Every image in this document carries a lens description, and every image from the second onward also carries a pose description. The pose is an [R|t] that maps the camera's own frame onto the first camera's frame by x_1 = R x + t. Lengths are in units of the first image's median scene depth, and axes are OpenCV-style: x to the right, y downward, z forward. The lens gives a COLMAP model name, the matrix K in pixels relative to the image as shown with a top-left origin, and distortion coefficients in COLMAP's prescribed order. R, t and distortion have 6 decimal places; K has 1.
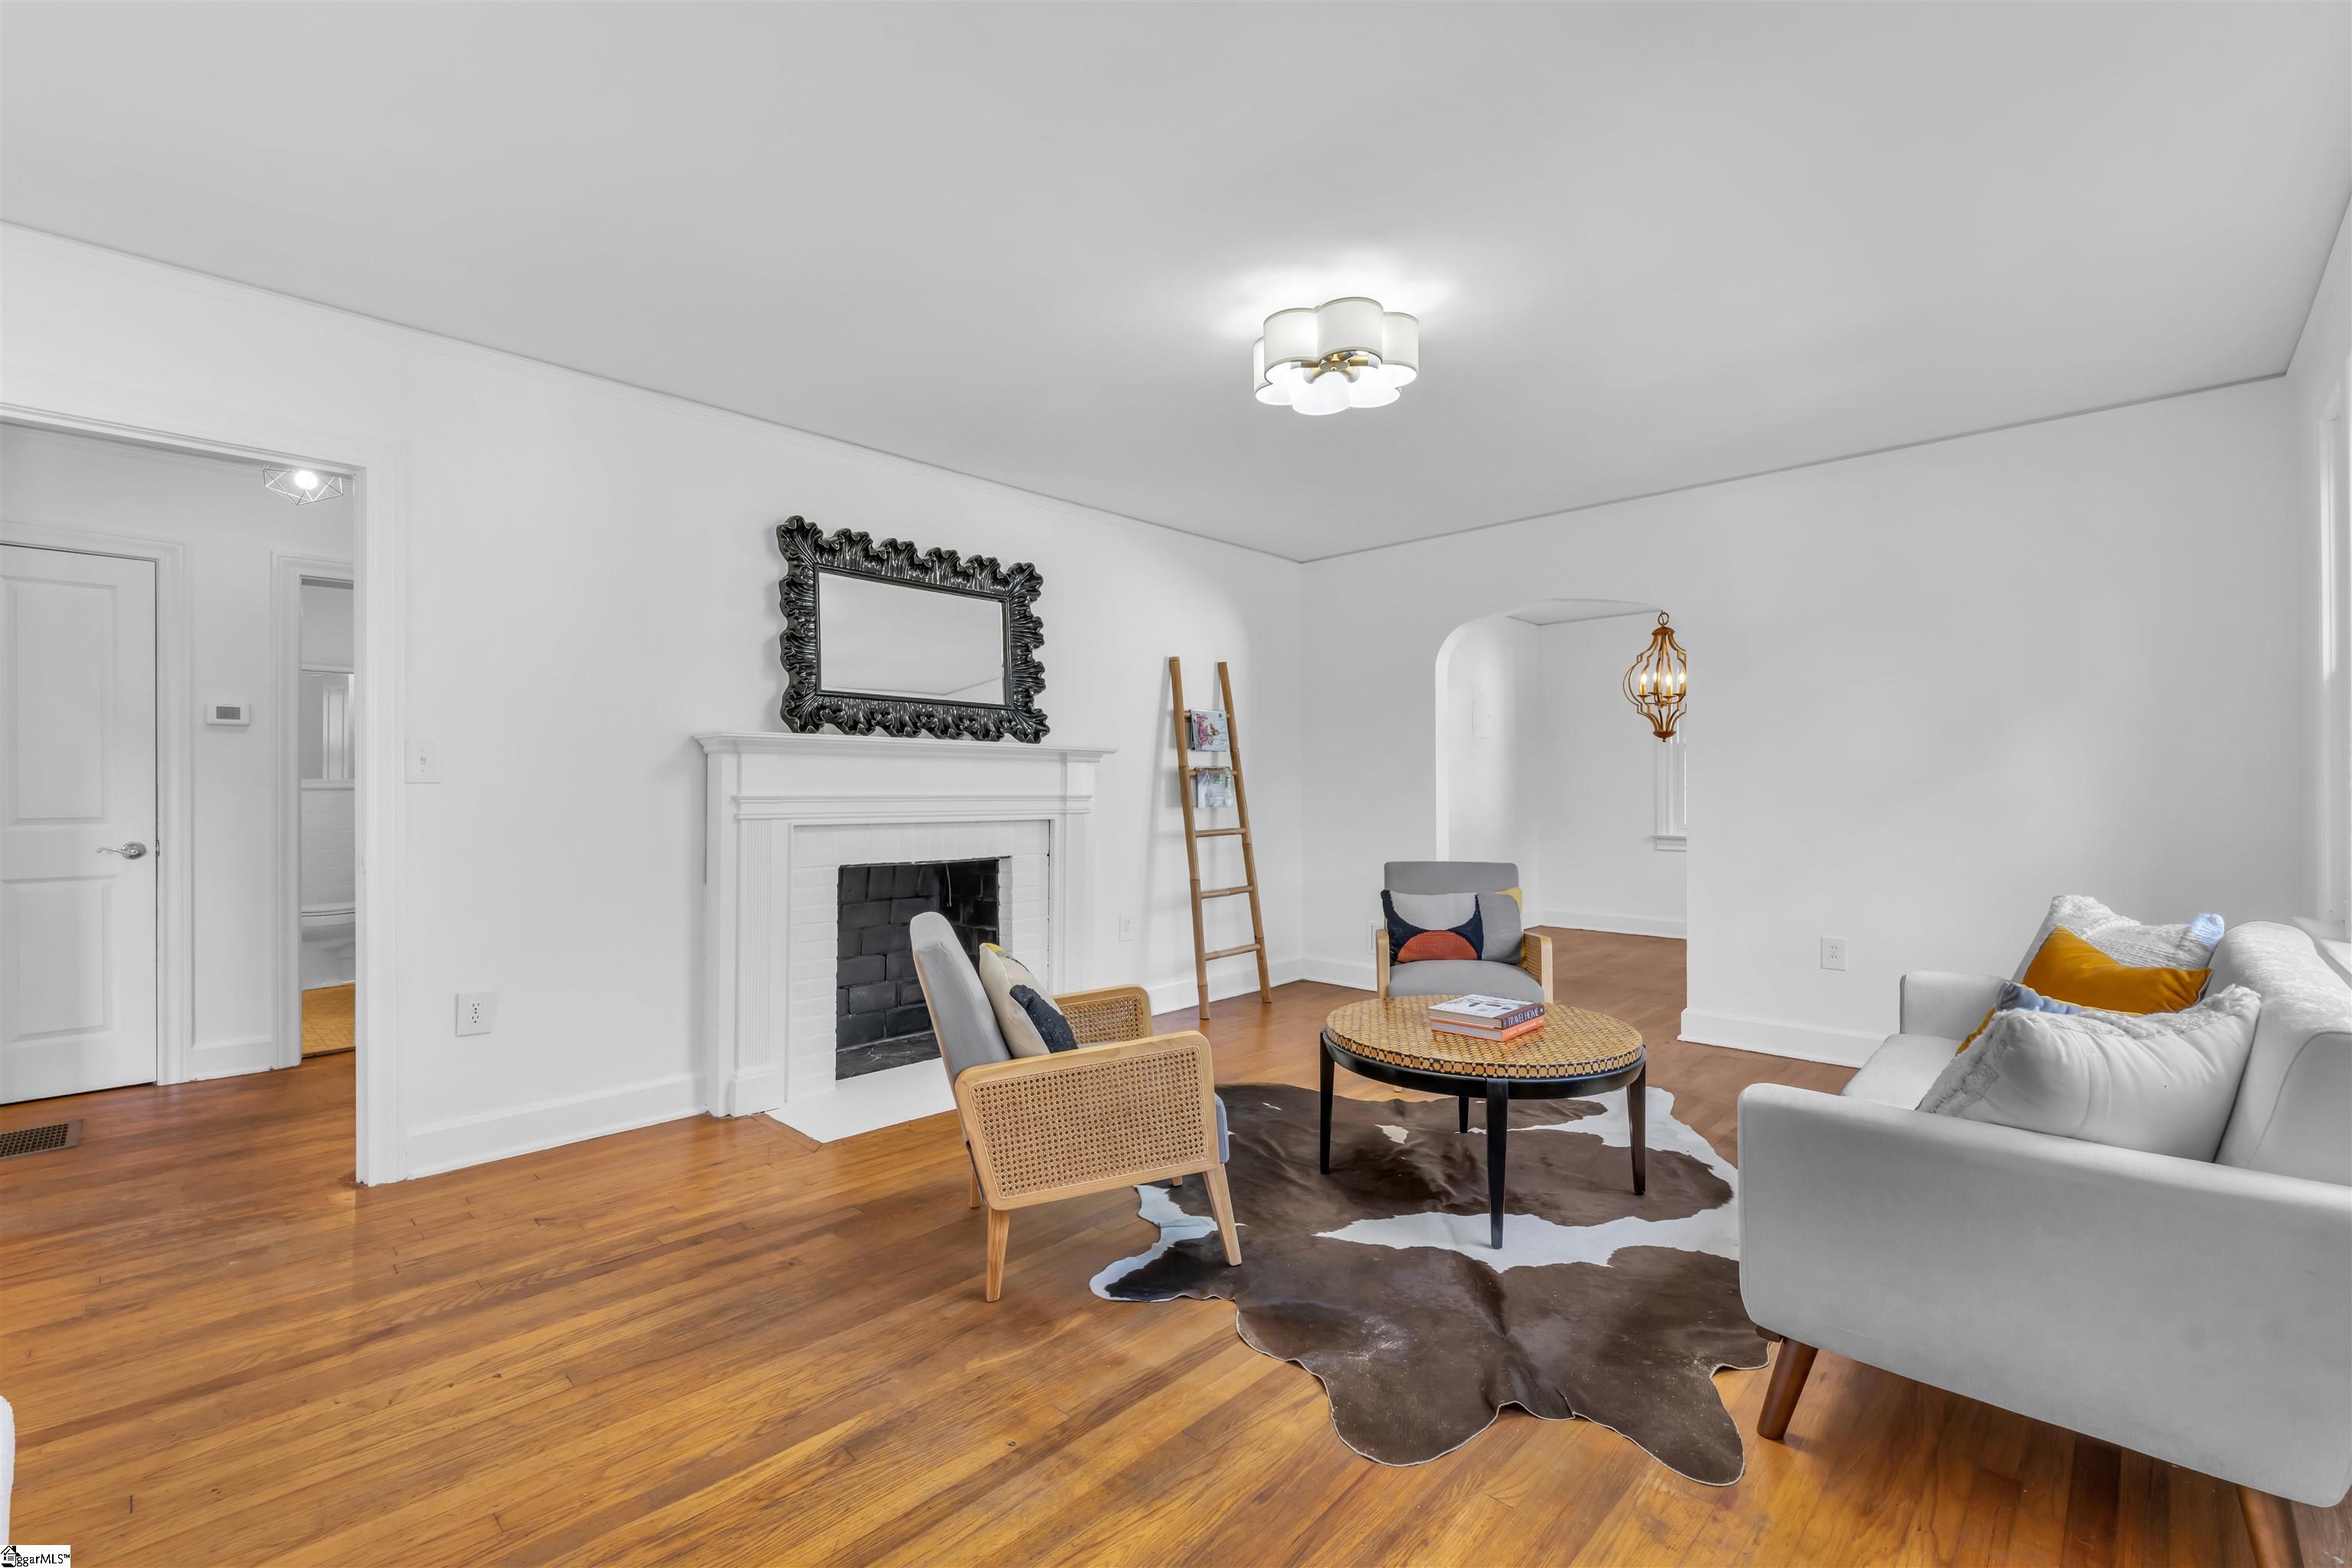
lens RADIAL K [[1028.2, 0, 1176.0], [0, 1028.2, 784.0], [0, 0, 1]] dist [-0.000675, -0.000029]
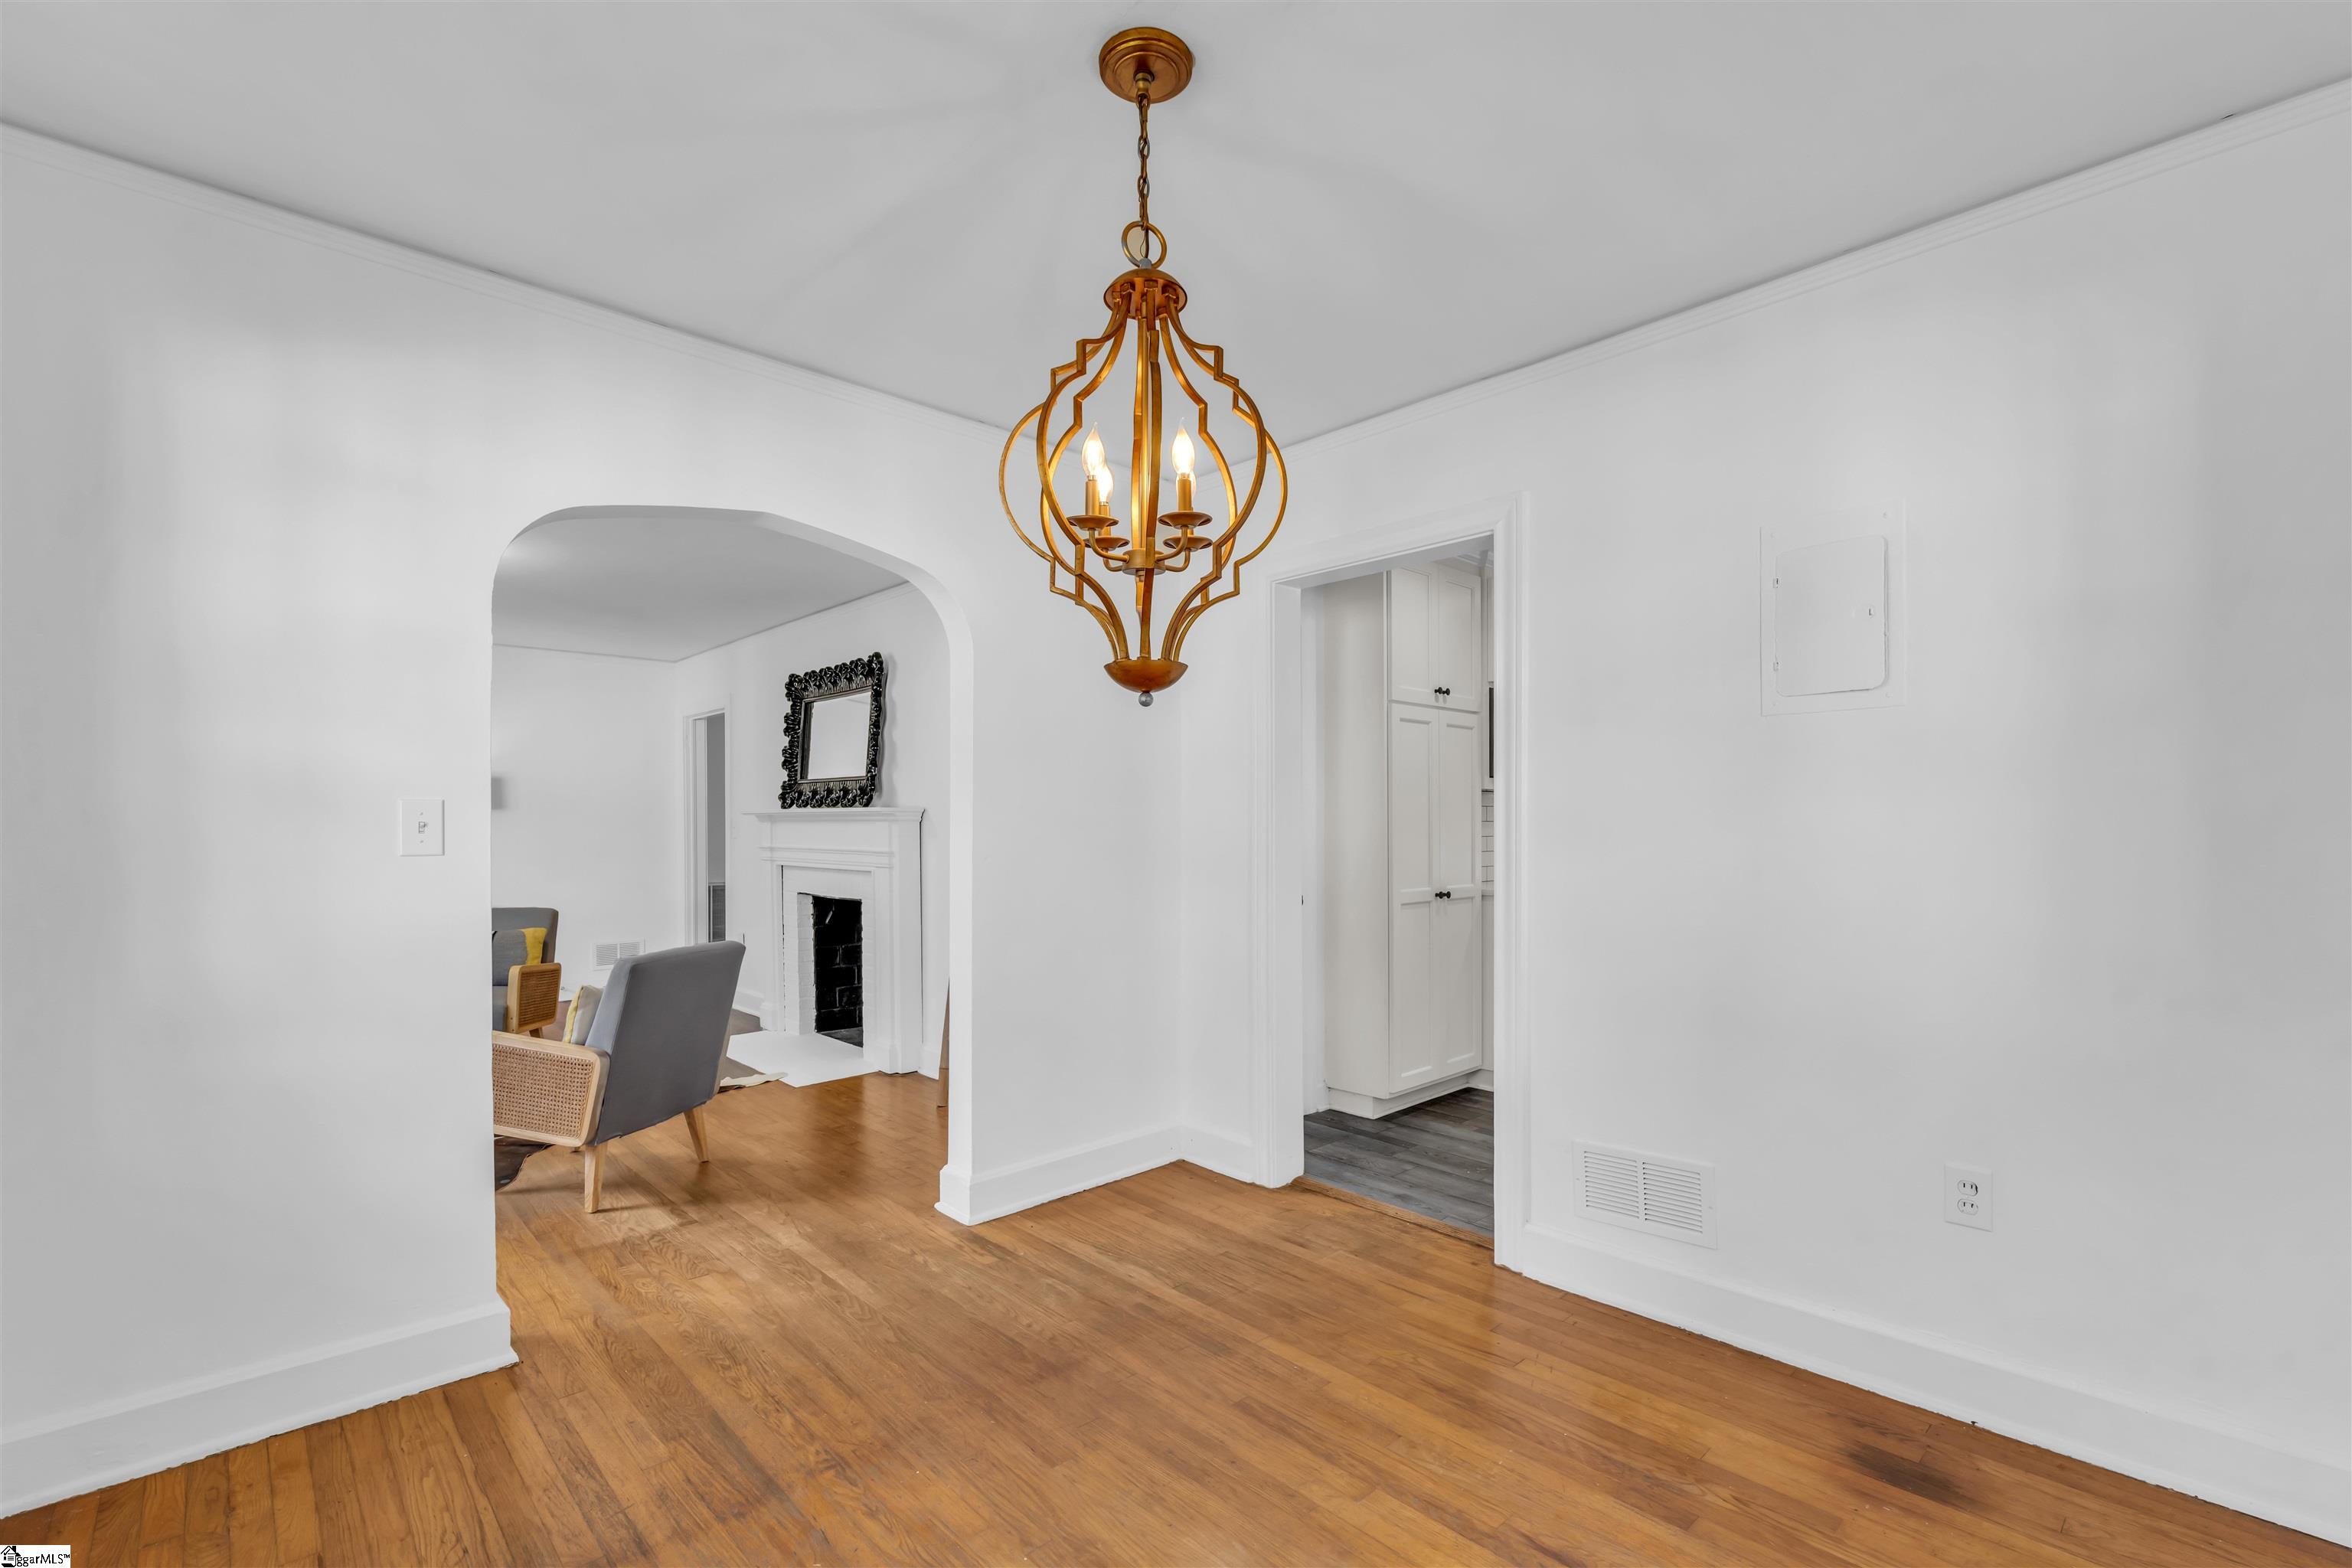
lens RADIAL K [[1038.3, 0, 1176.1], [0, 1038.3, 832.7], [0, 0, 1]] dist [-0.000247, -0.000011]
pose [[-0.049854, 0.000393, -0.998756, 1.063345], [-0.003544, 0.999994, 0.000571, -0.011513], [0.998750, 0.003568, -0.049852, 1.466629]]
